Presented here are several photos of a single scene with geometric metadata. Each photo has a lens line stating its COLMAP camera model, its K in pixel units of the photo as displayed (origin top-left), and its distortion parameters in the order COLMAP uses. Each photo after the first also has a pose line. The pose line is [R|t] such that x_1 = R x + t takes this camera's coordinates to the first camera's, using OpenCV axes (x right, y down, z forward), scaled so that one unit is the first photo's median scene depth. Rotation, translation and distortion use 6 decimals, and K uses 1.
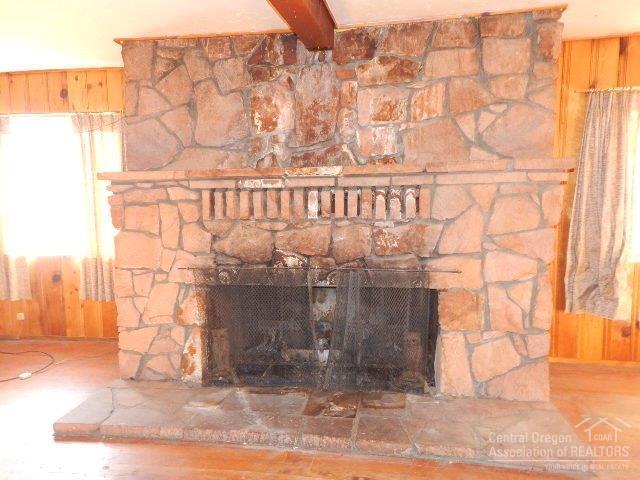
lens RADIAL K [[469.8, 0, 320.0], [0, 469.8, 240.0], [0, 0, 1]] dist [0.100324, -0.052331]
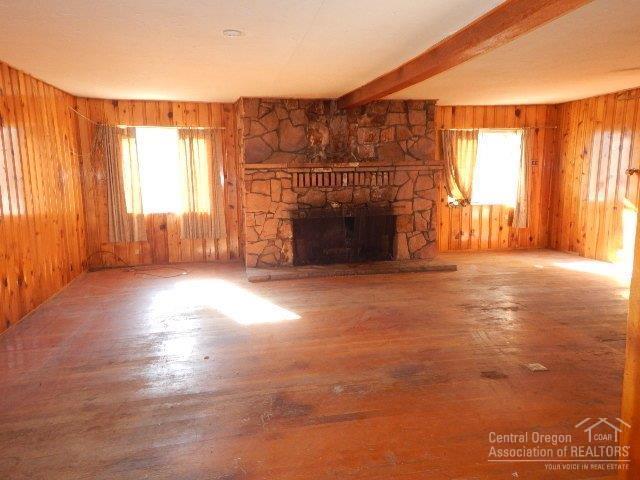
lens RADIAL K [[469.8, 0, 320.0], [0, 469.8, 240.0], [0, 0, 1]] dist [0.100324, -0.052331]
pose [[0.939555, -0.045917, 0.339305, -0.866352], [0.035028, 0.998658, 0.038151, 0.118210], [-0.340601, -0.023959, 0.939903, -1.035764]]
